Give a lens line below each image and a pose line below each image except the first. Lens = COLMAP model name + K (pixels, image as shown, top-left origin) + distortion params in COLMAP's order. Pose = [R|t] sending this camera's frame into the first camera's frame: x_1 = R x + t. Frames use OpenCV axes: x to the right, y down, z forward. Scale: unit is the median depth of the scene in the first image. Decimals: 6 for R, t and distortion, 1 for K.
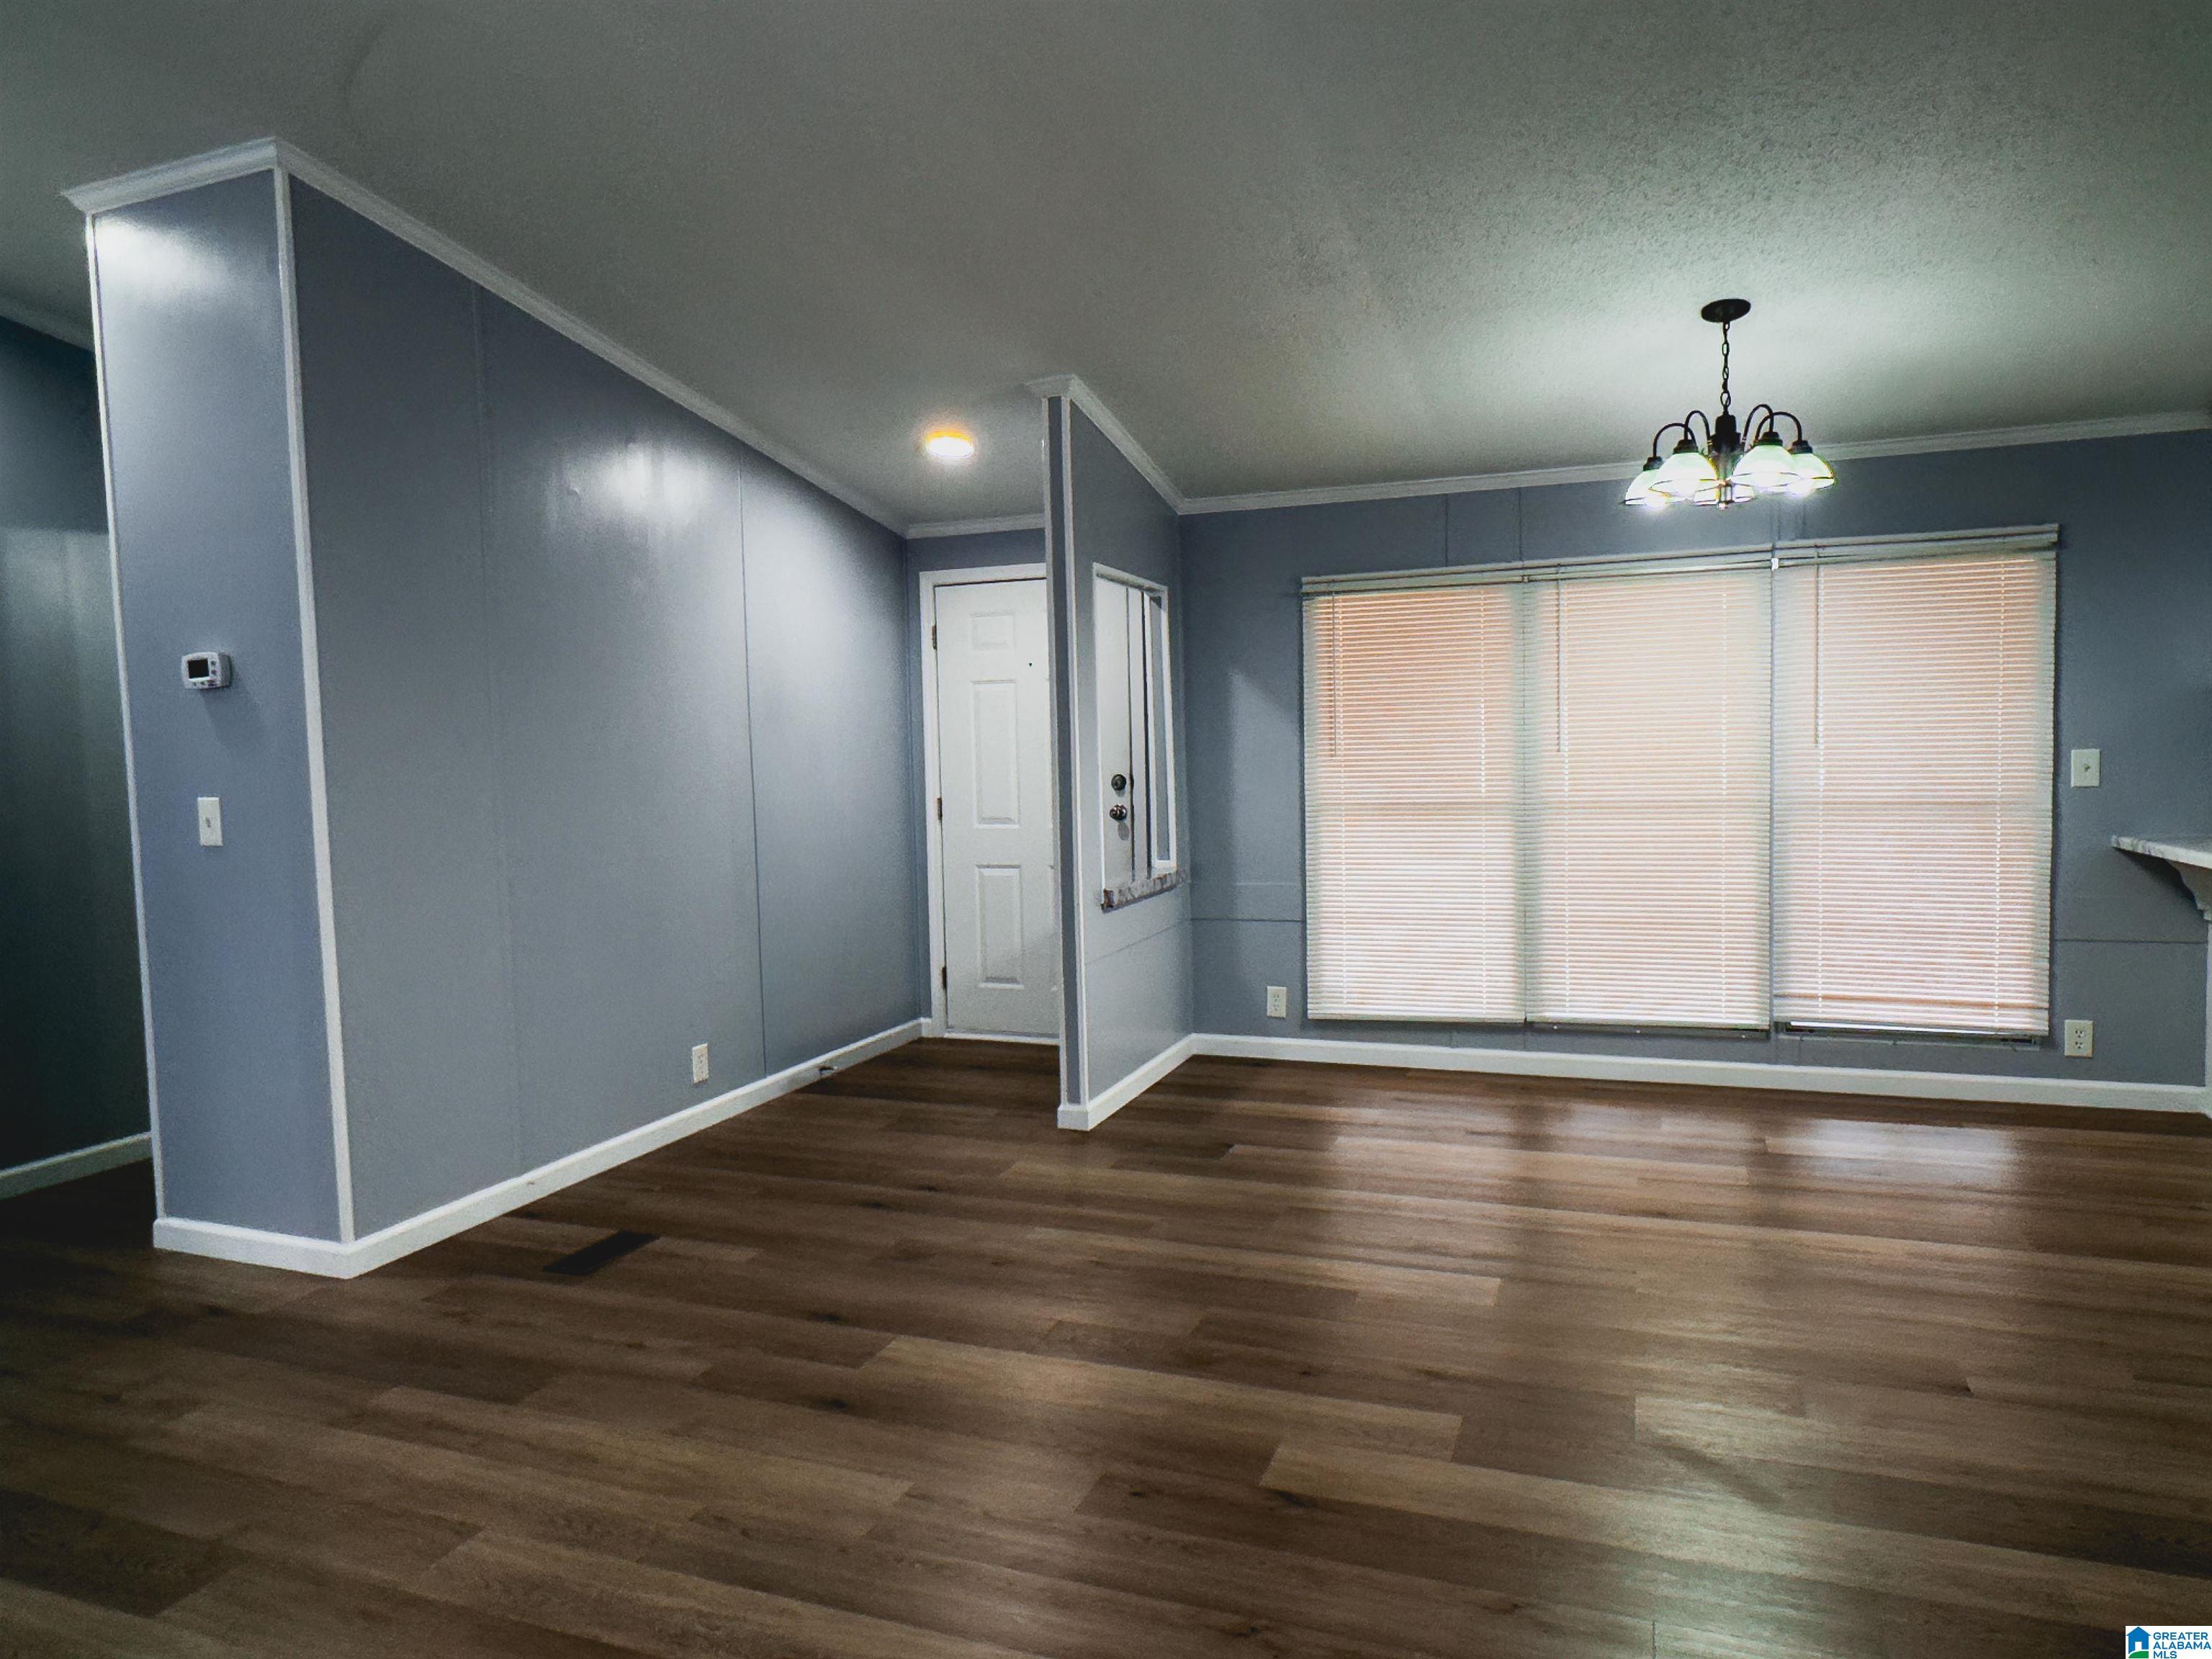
lens RADIAL K [[1399.6, 0, 1091.1], [0, 1399.6, 836.1], [0, 0, 1]] dist [0.006776, 0.002799]
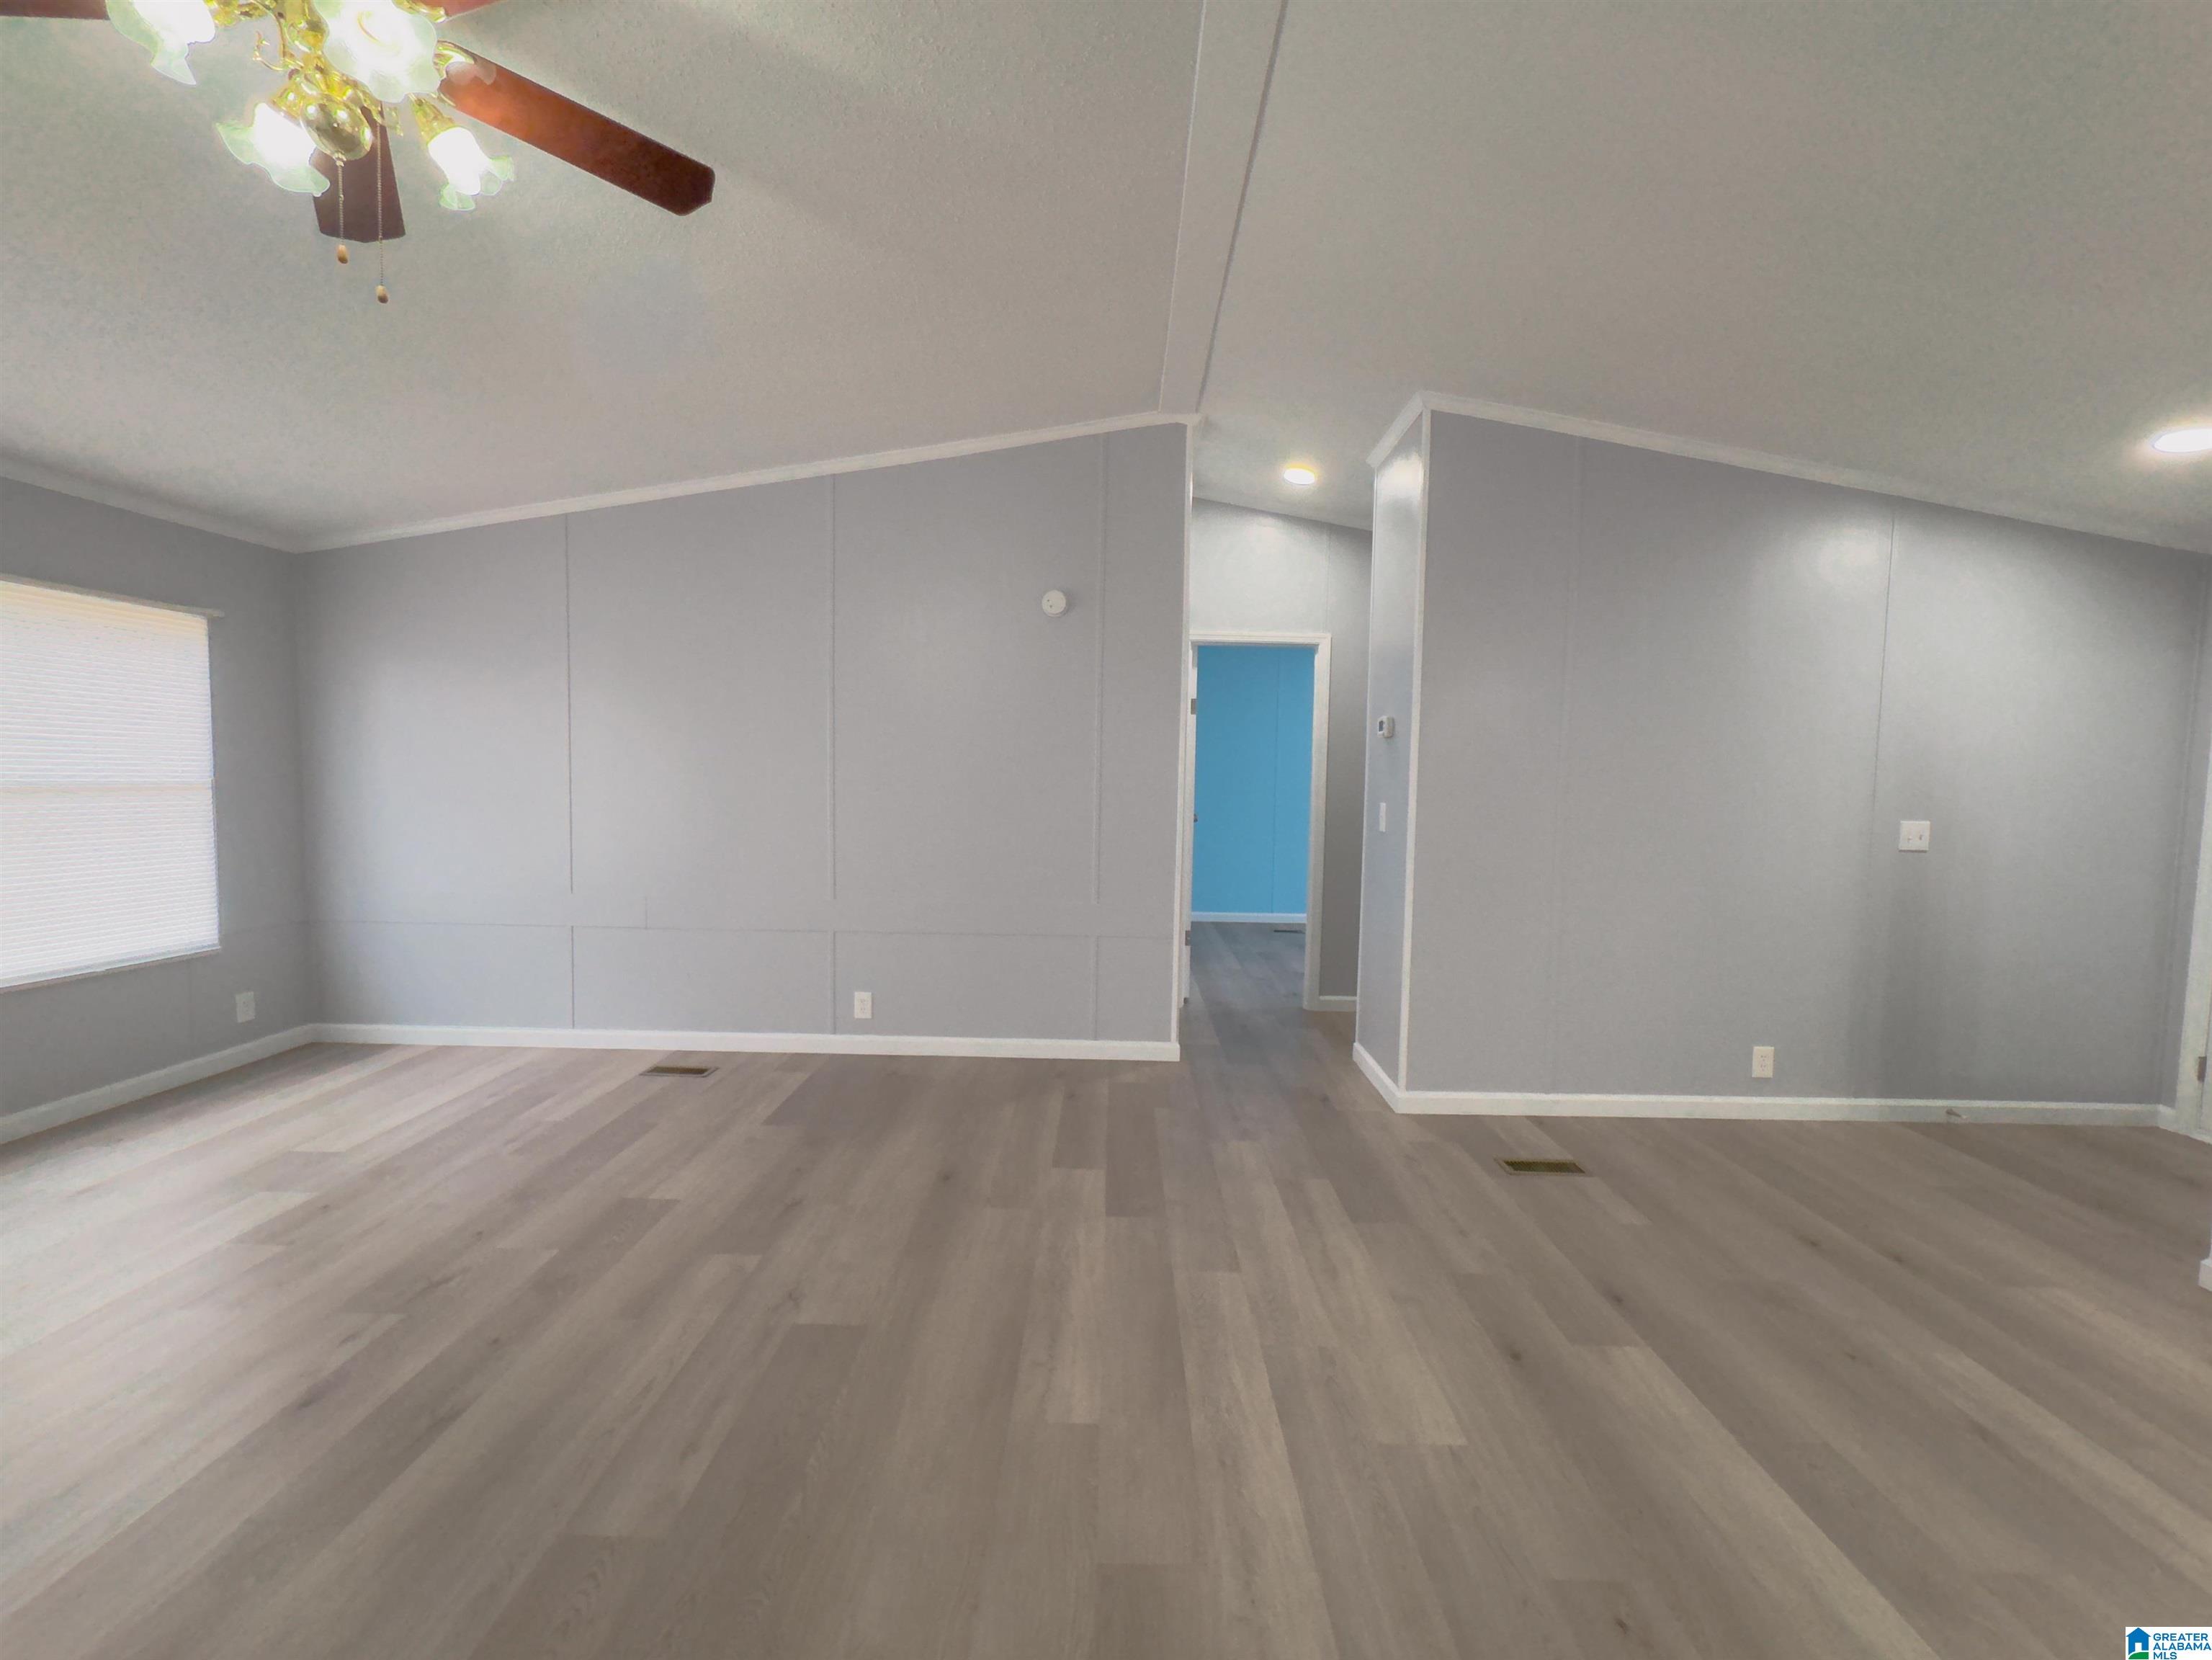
lens RADIAL K [[914.3, 0, 1100.7], [0, 914.3, 828.2], [0, 0, 1]] dist [-0.000256, -0.000283]
pose [[0.362207, 0.076851, -0.928924, 0.266523], [-0.086692, 0.995053, 0.048519, -0.020448], [0.928058, 0.062956, 0.367077, 0.292967]]
